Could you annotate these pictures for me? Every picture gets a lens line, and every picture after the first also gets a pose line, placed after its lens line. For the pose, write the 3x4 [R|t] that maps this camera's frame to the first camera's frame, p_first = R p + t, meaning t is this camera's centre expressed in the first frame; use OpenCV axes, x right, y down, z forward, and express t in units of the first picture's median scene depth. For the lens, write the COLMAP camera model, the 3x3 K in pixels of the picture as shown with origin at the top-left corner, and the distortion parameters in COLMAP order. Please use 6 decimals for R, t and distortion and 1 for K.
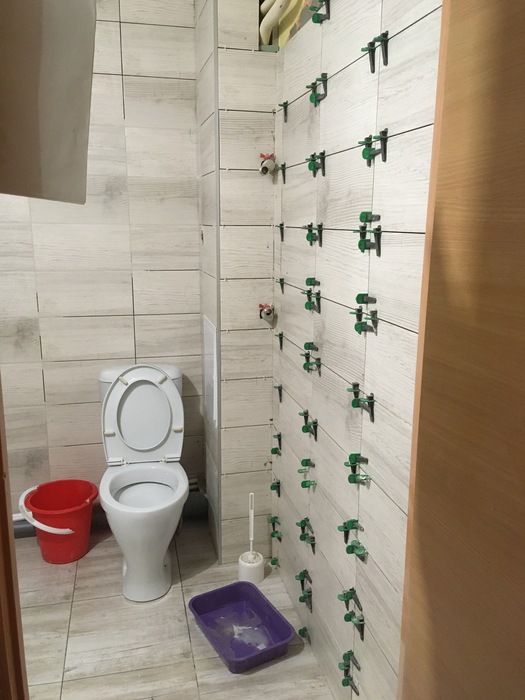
lens RADIAL K [[584.6, 0, 263.6], [0, 584.6, 348.2], [0, 0, 1]] dist [0.074381, -0.106540]
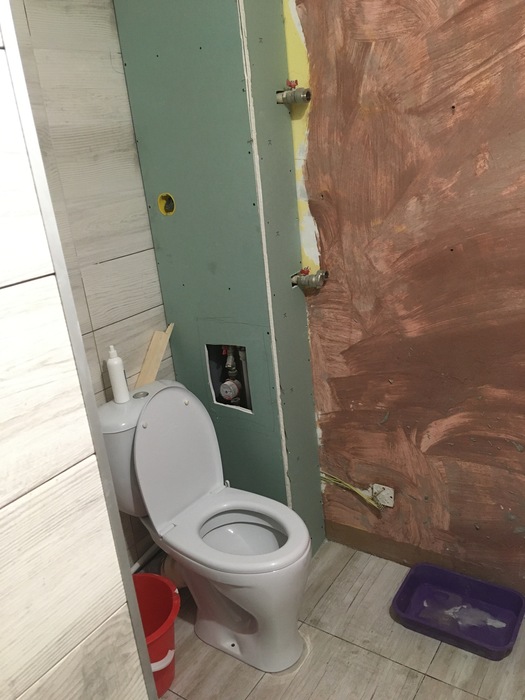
lens RADIAL K [[584.6, 0, 264.2], [0, 584.6, 349.0], [0, 0, 1]] dist [0.074381, -0.106540]
pose [[0.735951, -0.298794, 0.607535, -0.521247], [0.248702, 0.953920, 0.167879, -0.106584], [-0.629701, 0.027545, 0.776349, 0.346885]]
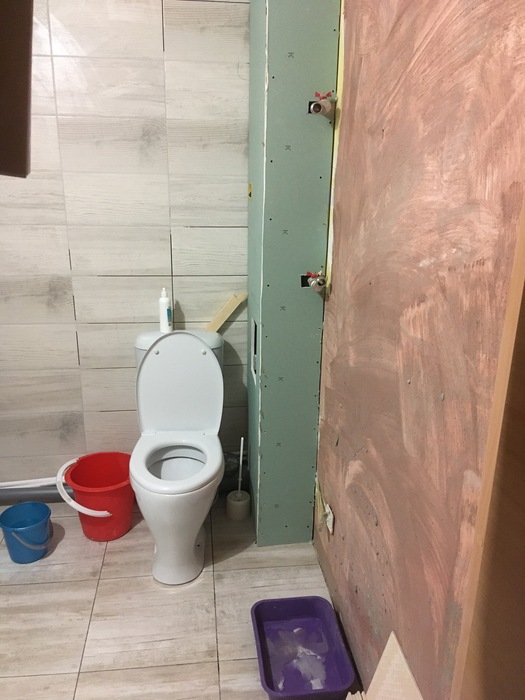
lens RADIAL K [[584.6, 0, 263.1], [0, 584.6, 349.5], [0, 0, 1]] dist [0.074381, -0.106540]
pose [[0.993573, 0.043234, -0.104609, 0.020852], [-0.032967, 0.994644, 0.097961, -0.037955], [0.108284, -0.093883, 0.989677, 0.104409]]
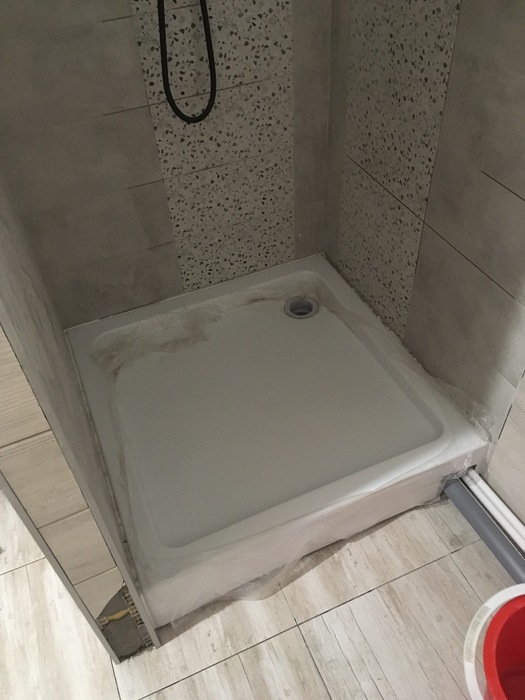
lens RADIAL K [[584.6, 0, 261.4], [0, 584.6, 348.3], [0, 0, 1]] dist [0.074381, -0.106540]
pose [[0.172012, 0.686553, -0.706439, -0.047262], [-0.175557, 0.727013, 0.663801, -0.120089], [0.969325, 0.009839, 0.245584, 0.559443]]
